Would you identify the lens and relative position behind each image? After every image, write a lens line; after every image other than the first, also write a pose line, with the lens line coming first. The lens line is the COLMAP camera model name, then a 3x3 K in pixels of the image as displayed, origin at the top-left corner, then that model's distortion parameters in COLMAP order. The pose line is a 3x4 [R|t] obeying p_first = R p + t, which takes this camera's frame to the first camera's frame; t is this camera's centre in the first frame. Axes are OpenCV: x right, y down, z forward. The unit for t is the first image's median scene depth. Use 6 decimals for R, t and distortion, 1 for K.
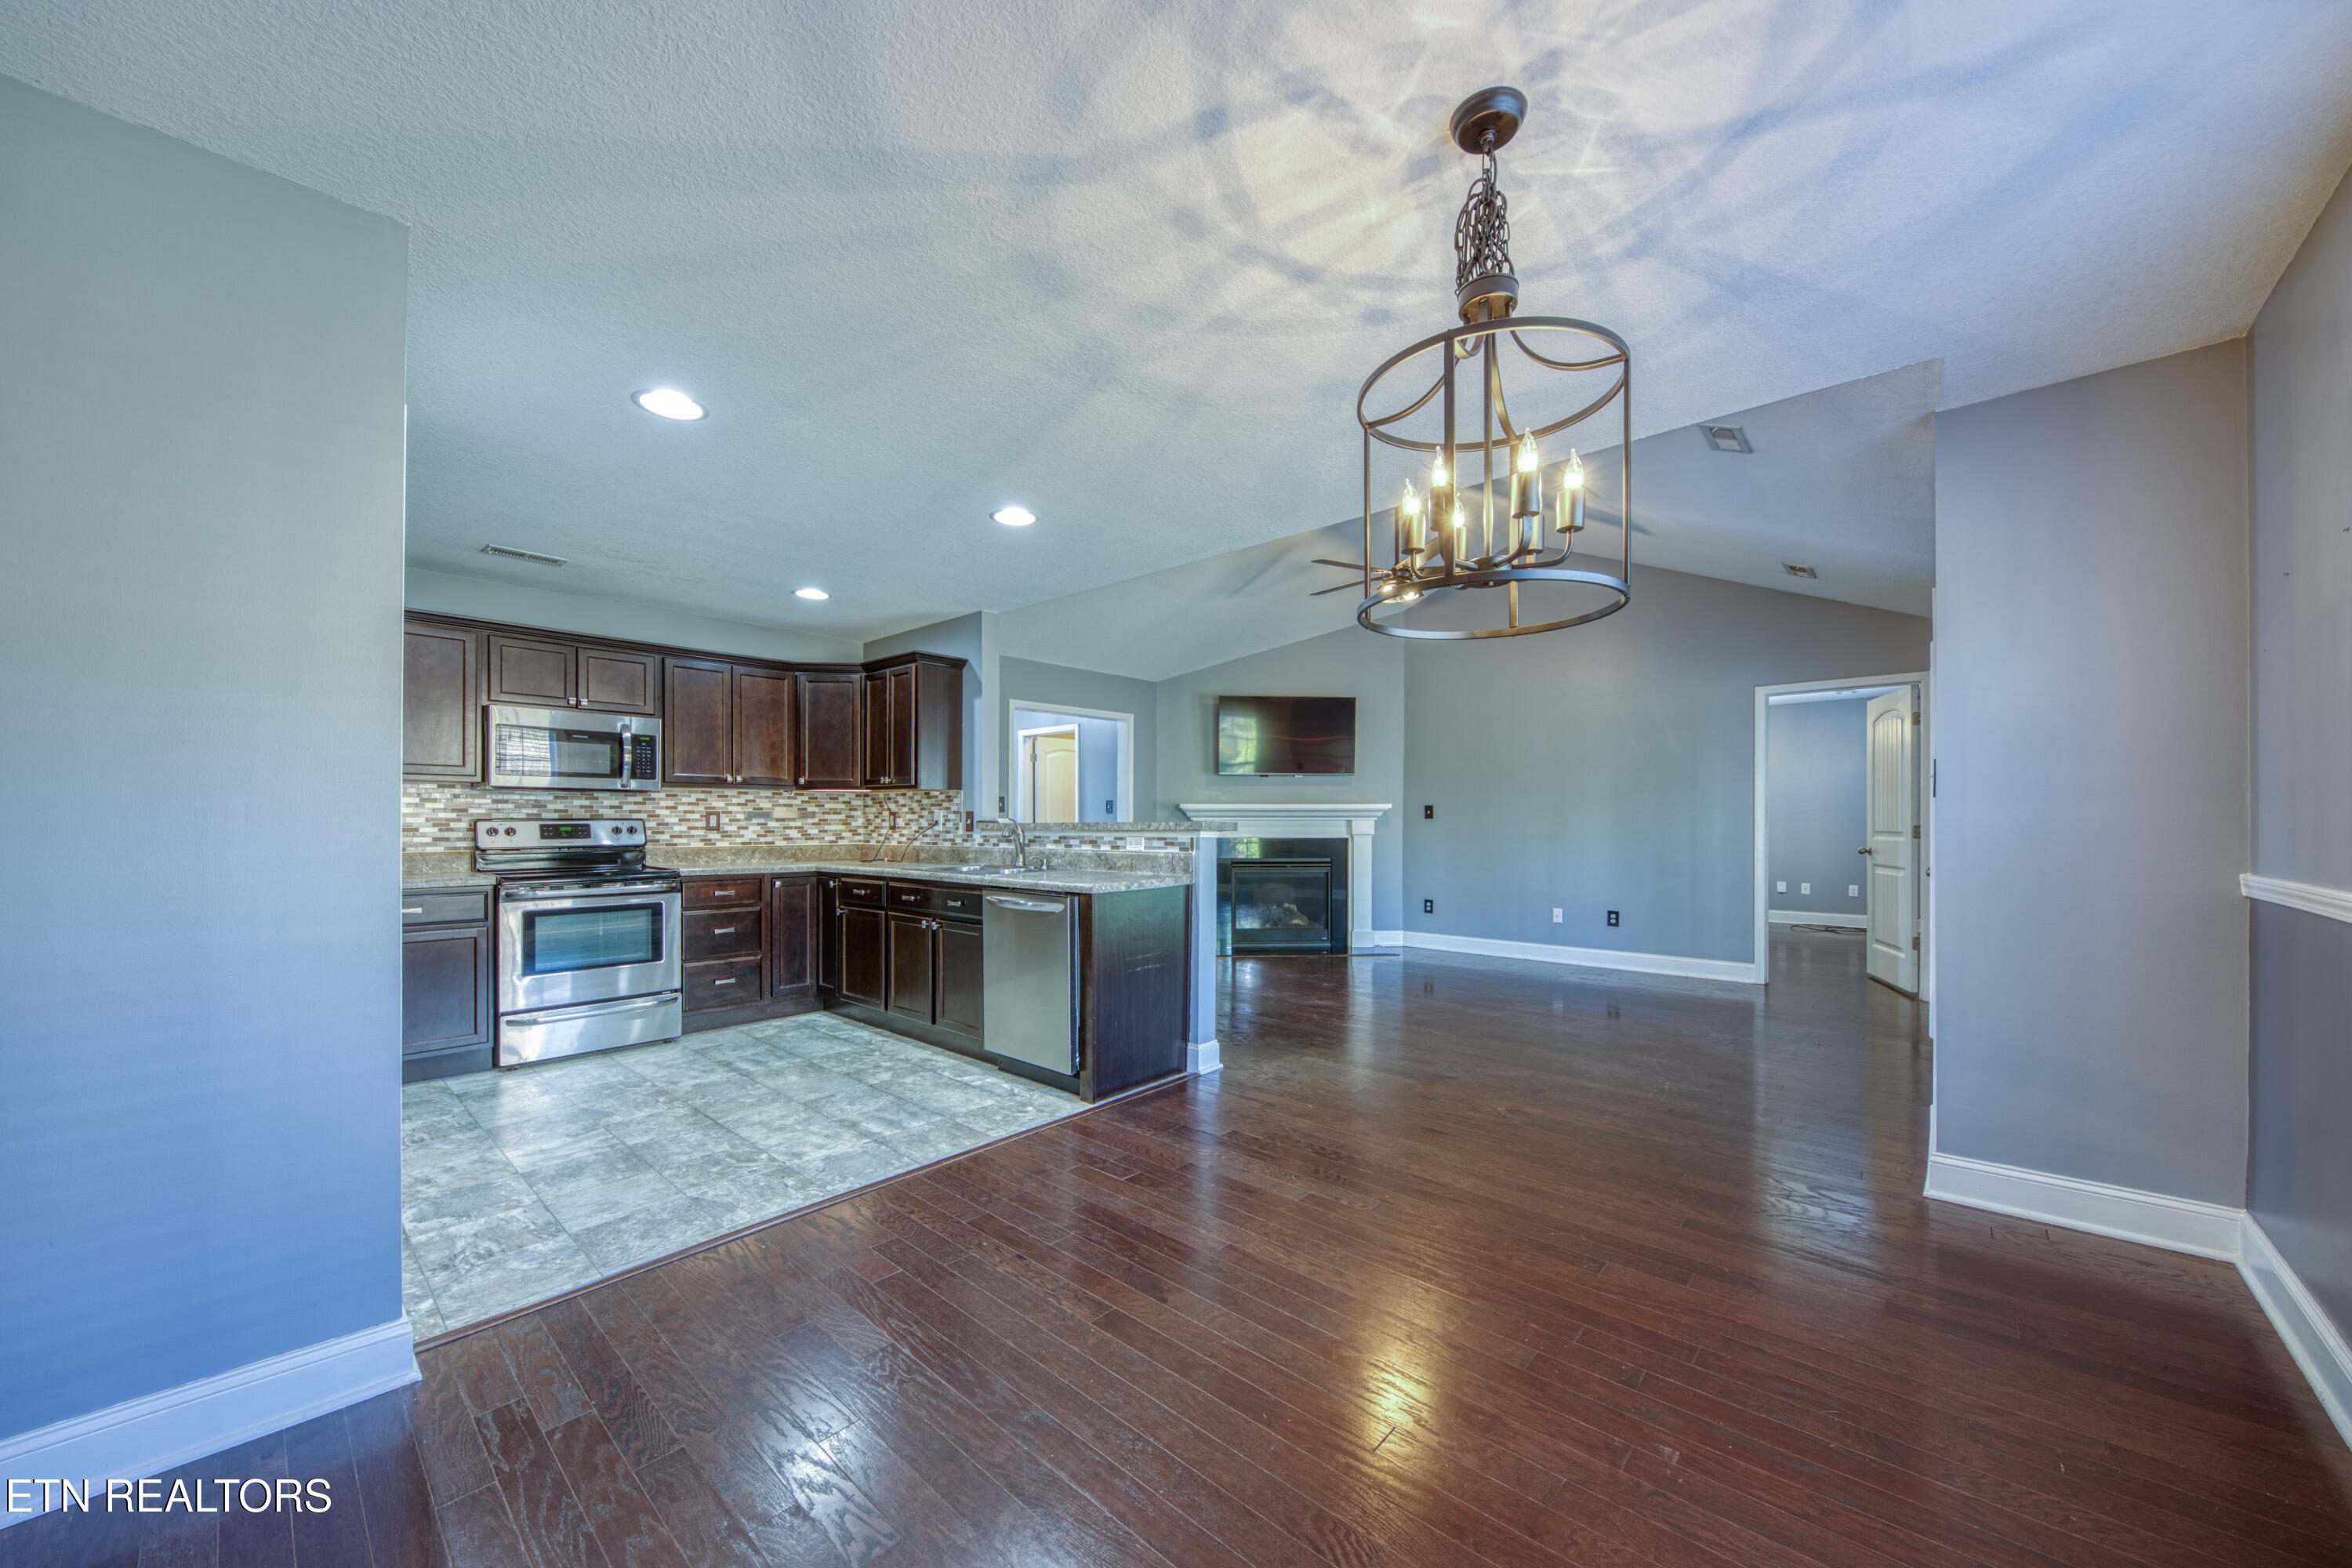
lens RADIAL K [[843.3, 0, 1203.5], [0, 843.3, 806.1], [0, 0, 1]] dist [-0.000365, -0.000013]
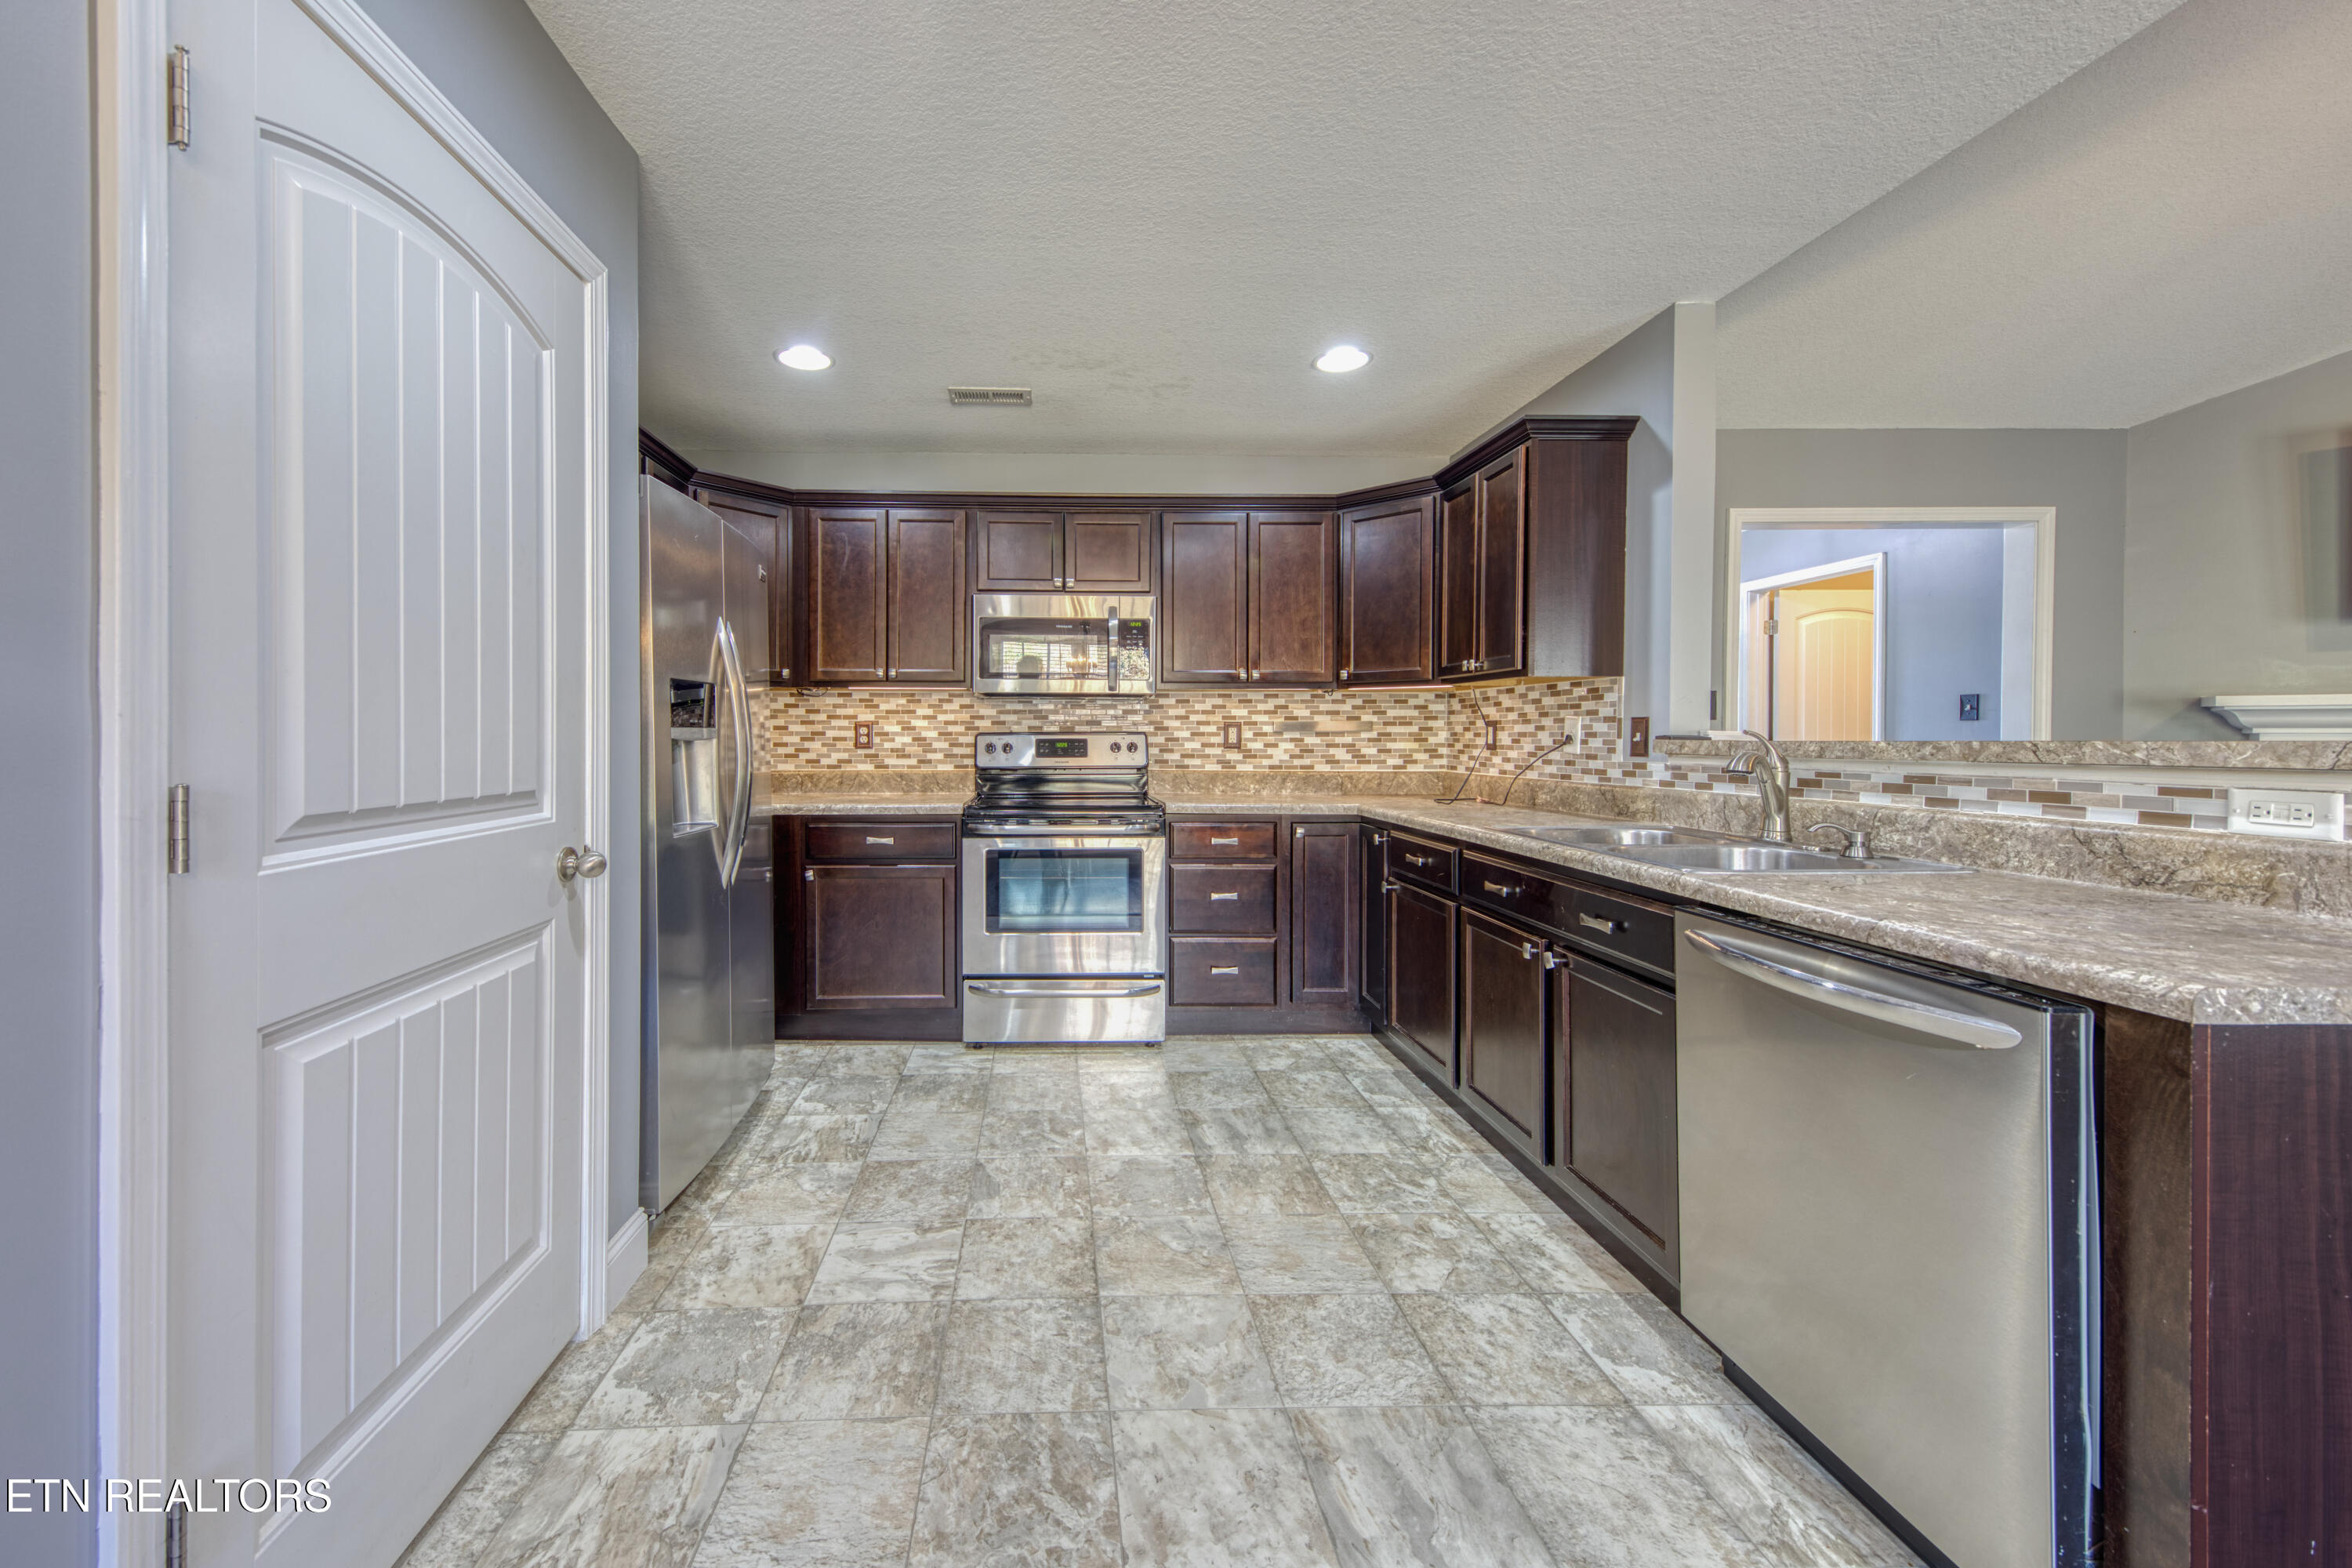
lens RADIAL K [[910.2, 0, 1056.1], [0, 910.2, 752.2], [0, 0, 1]] dist [0.025071, -0.000119]
pose [[0.668608, 0.015167, -0.743460, -0.108235], [0.012108, 0.999437, 0.031279, 0.006288], [0.743516, -0.029915, 0.668049, 0.397060]]
